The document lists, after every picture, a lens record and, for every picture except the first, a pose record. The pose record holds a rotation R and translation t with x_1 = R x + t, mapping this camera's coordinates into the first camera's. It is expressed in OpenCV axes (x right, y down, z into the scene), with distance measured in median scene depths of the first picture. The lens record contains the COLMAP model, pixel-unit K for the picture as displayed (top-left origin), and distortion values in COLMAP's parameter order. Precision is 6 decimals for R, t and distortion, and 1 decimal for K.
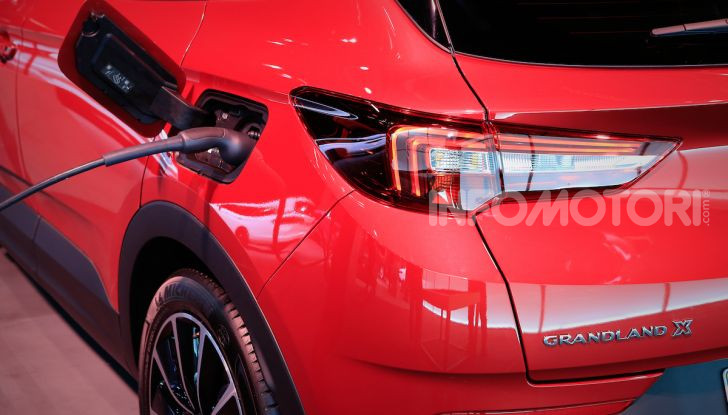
lens RADIAL K [[1261.6, 0, 364.2], [0, 1261.6, 207.5], [0, 0, 1]] dist [0.046616, 0.000000]
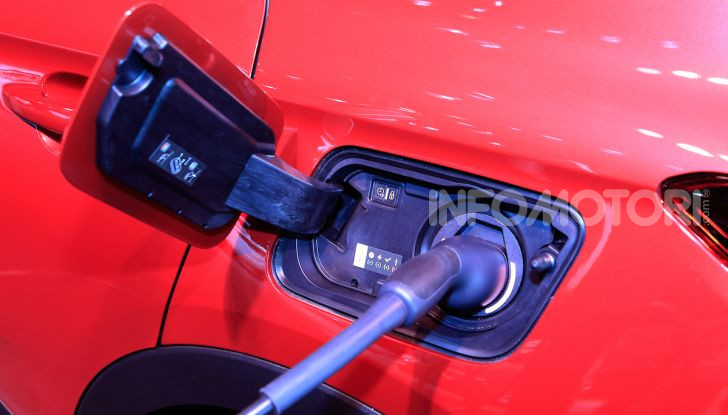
lens RADIAL K [[1172.4, 0, 363.9], [0, 1172.4, 207.5], [0, 0, 1]] dist [-0.058754, 0.000000]
pose [[0.931111, -0.175206, 0.319900, -0.270005], [0.107582, 0.969976, 0.218113, -0.171071], [-0.348510, -0.168672, 0.922004, 0.583065]]
